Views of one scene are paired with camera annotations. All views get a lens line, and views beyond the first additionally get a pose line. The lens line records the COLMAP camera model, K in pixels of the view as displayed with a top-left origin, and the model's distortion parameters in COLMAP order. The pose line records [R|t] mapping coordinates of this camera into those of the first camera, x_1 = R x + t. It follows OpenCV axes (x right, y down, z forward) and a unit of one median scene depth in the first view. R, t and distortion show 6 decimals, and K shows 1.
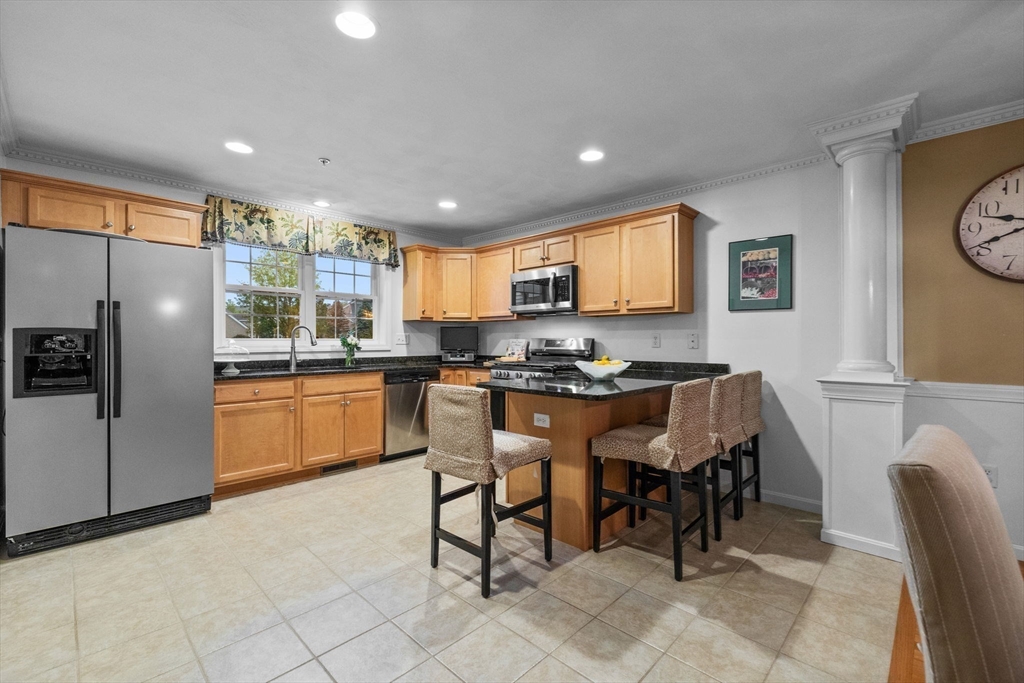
lens RADIAL K [[434.7, 0, 508.6], [0, 434.7, 334.5], [0, 0, 1]] dist [0.006876, -0.001872]
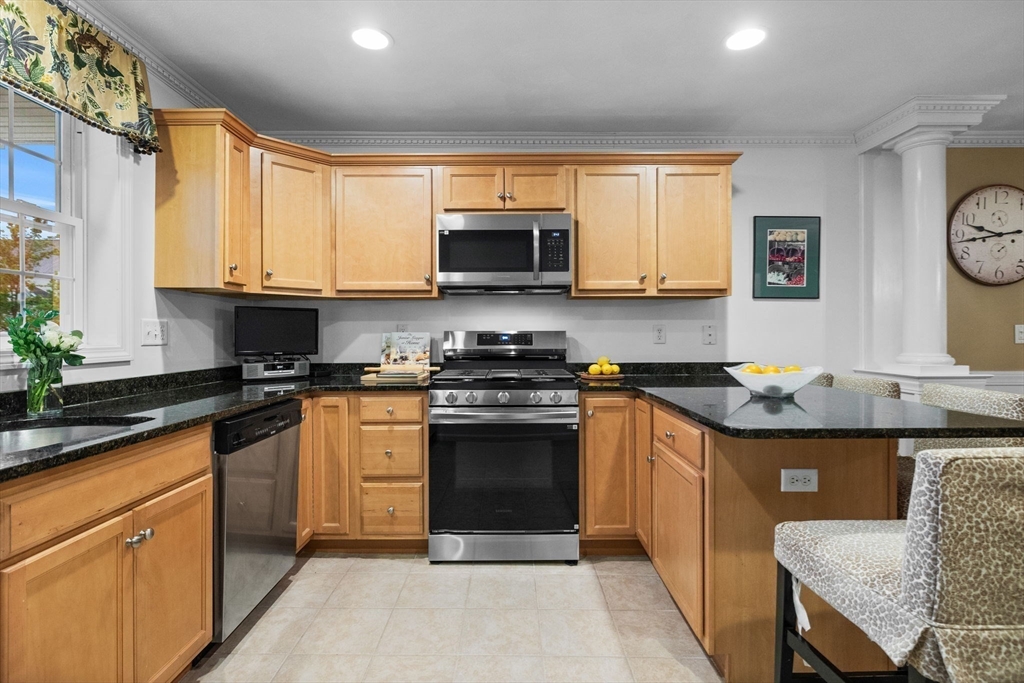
lens RADIAL K [[498.0, 0, 512.1], [0, 498.0, 331.3], [0, 0, 1]] dist [-0.002636, -0.000494]
pose [[0.721315, 0.002071, 0.692605, -0.362100], [-0.006111, 0.999976, 0.003375, 0.006300], [-0.692581, -0.006667, 0.721310, 0.473360]]
